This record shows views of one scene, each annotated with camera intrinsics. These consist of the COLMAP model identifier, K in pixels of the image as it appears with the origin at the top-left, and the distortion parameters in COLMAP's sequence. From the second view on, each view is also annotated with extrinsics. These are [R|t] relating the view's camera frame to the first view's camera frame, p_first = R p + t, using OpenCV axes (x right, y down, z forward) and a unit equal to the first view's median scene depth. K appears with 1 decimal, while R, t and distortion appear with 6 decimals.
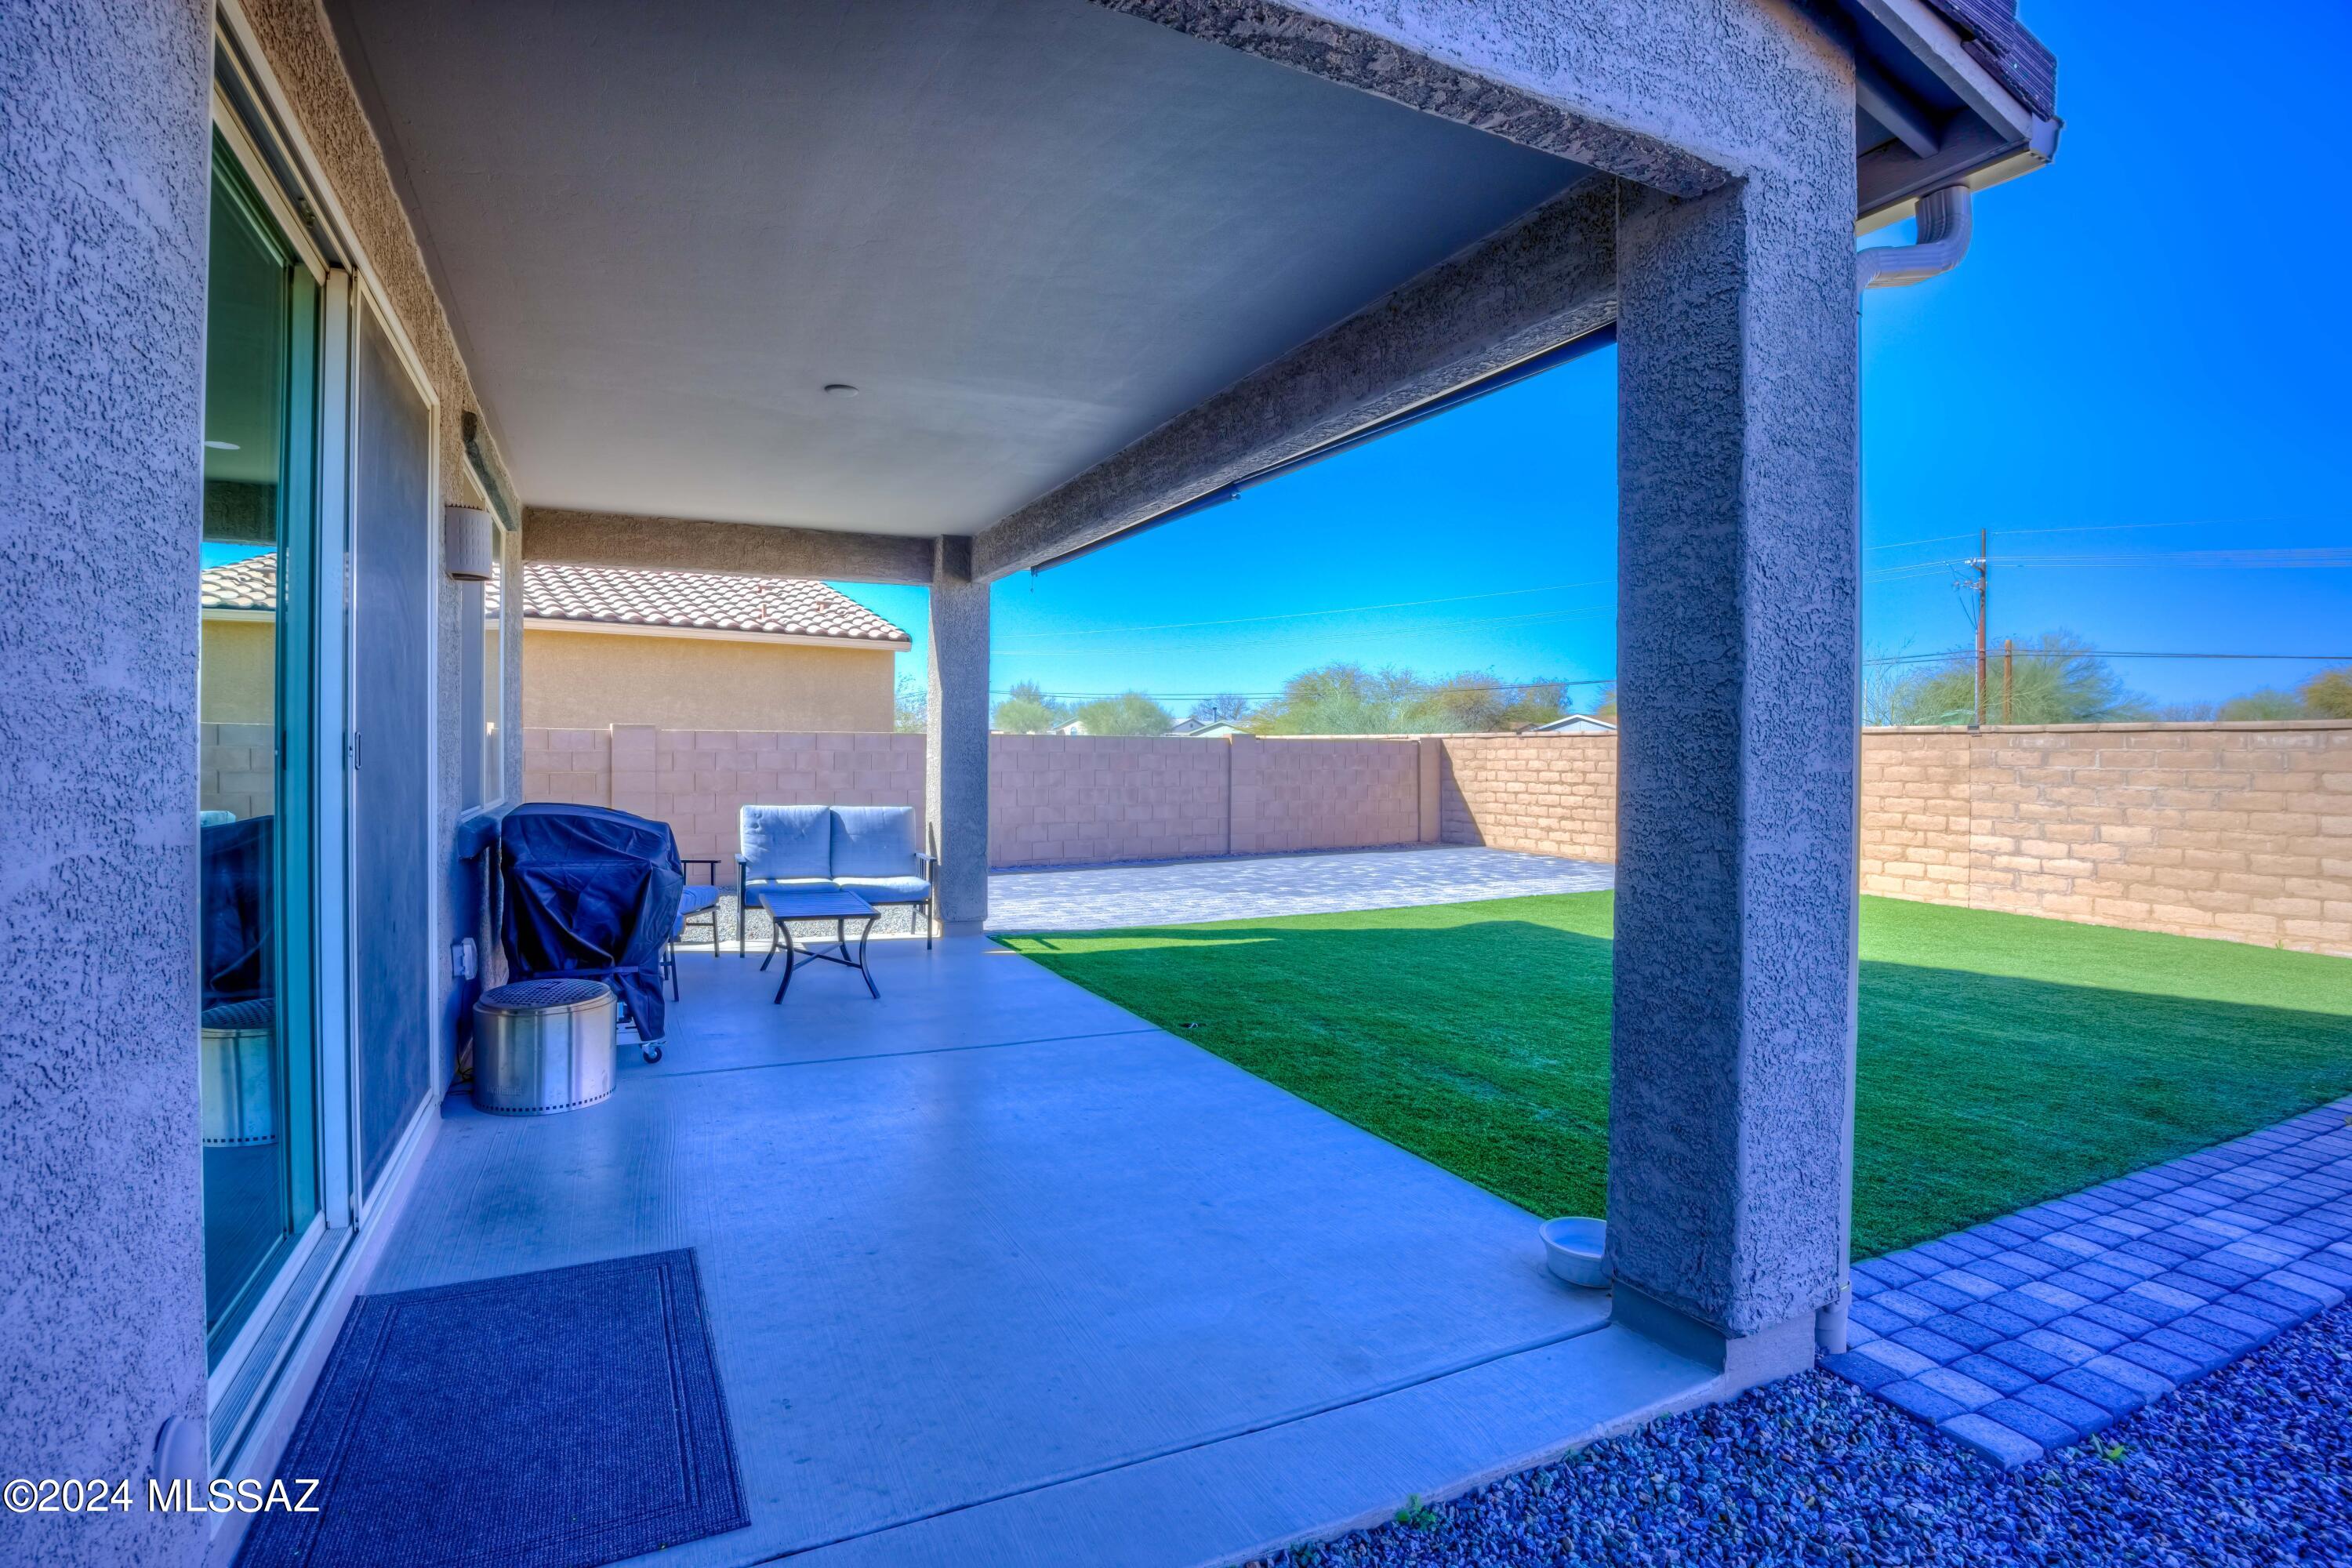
lens RADIAL K [[1173.3, 0, 1176.0], [0, 1173.3, 784.0], [0, 0, 1]] dist [-0.044643, 0.000222]
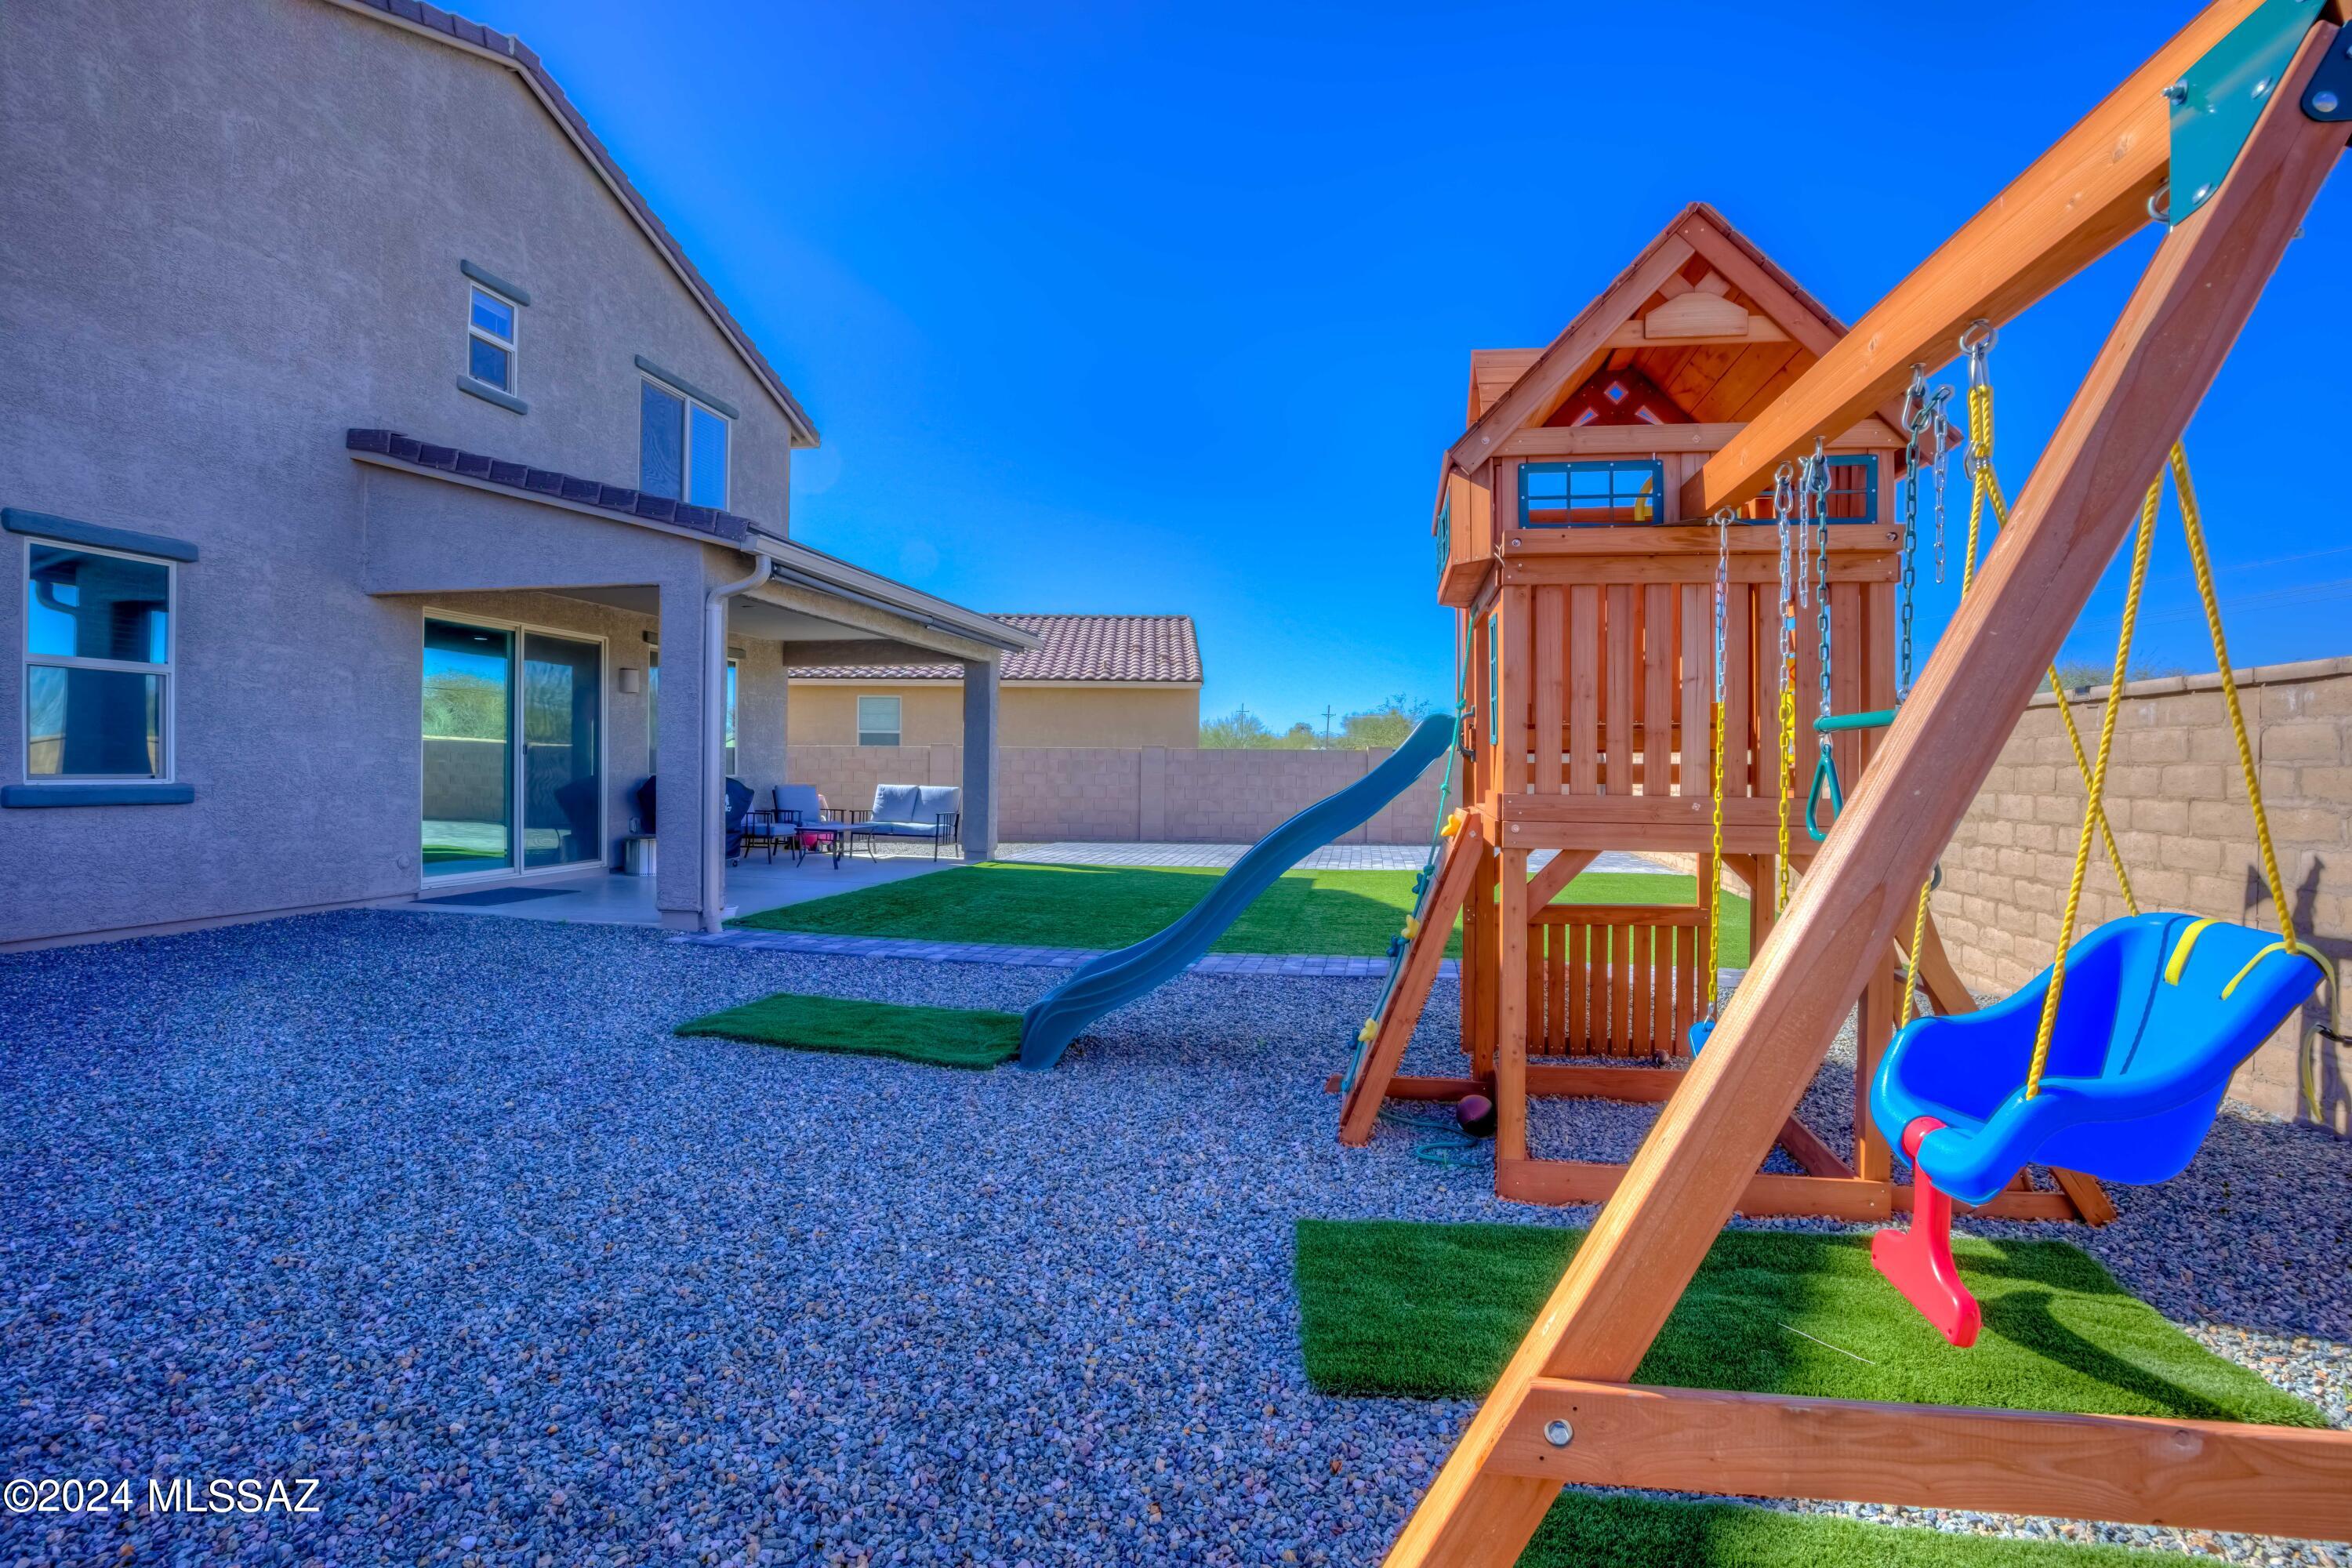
lens RADIAL K [[1173.3, 0, 1176.0], [0, 1173.3, 784.0], [0, 0, 1]] dist [-0.044643, 0.000222]
pose [[0.818409, 0.007757, -0.574583, 0.989103], [-0.019193, 0.999720, -0.013840, 0.029598], [0.574315, 0.022355, 0.818329, -0.267398]]
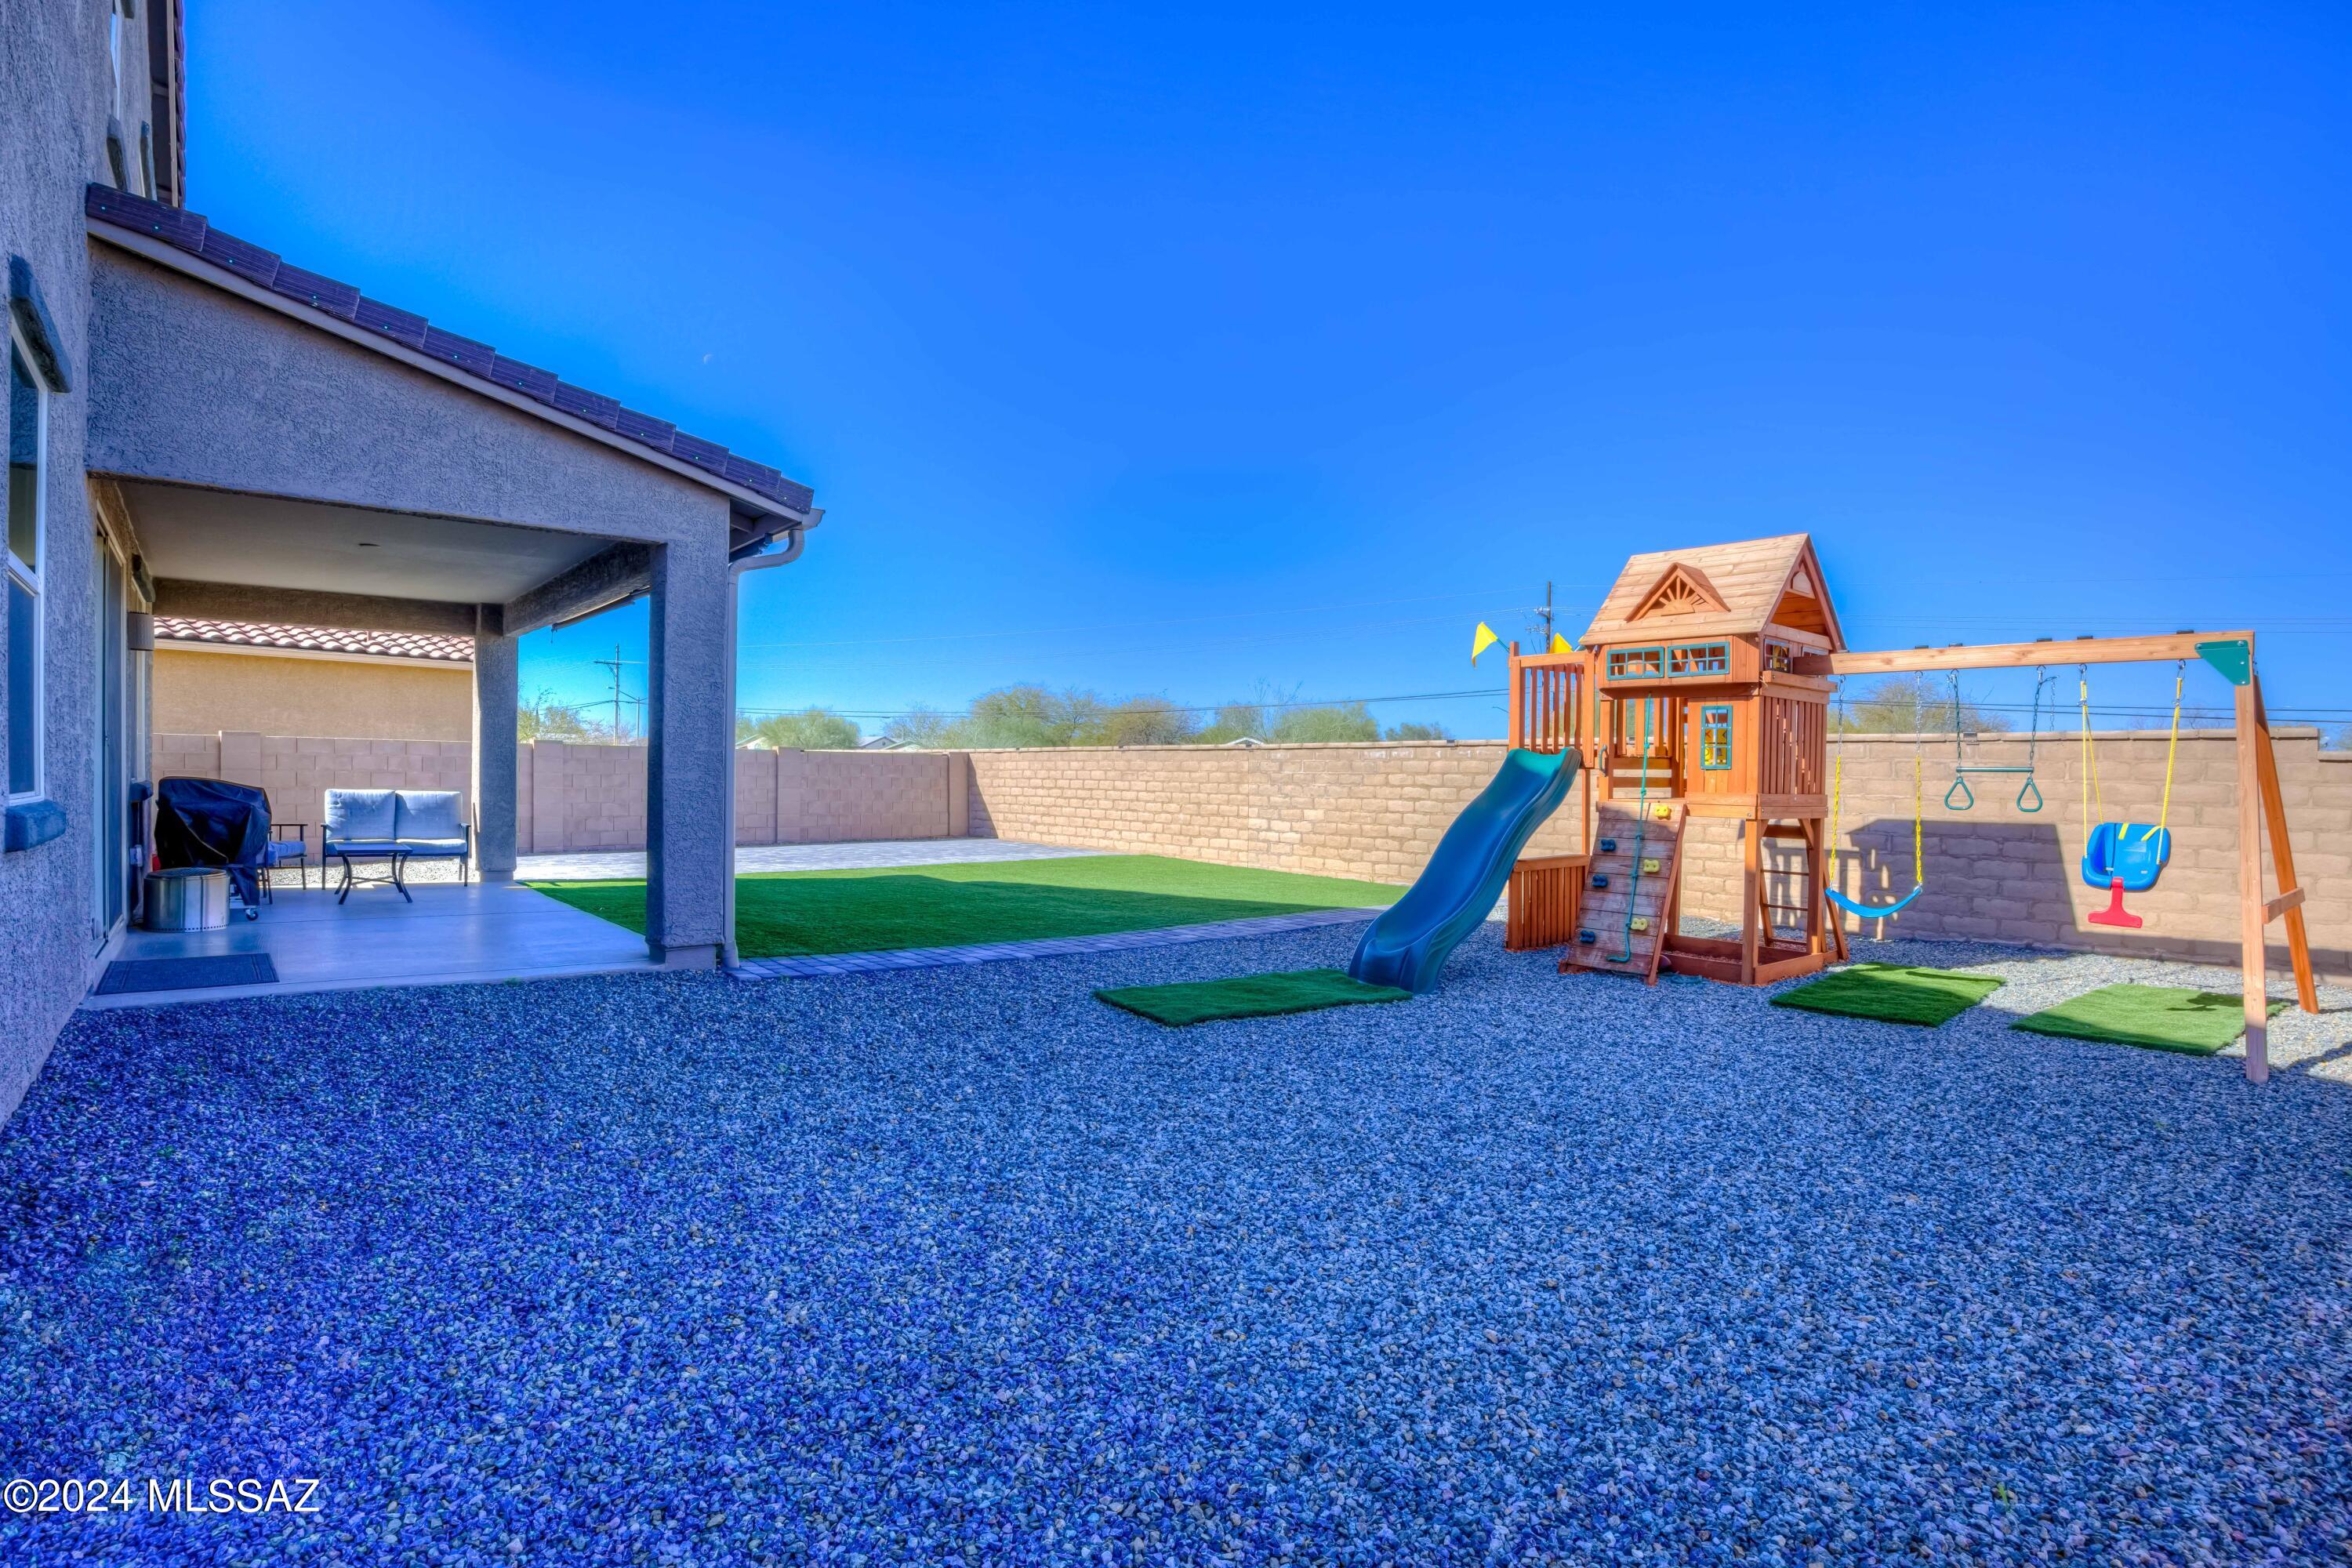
lens RADIAL K [[1224.8, 0, 1170.9], [0, 1224.8, 807.8], [0, 0, 1]] dist [-0.054892, 0.021158]
pose [[0.974579, 0.001895, 0.224037, 0.262940], [-0.002094, 0.999998, 0.000651, 0.032731], [-0.224035, -0.001103, 0.974580, -0.565534]]
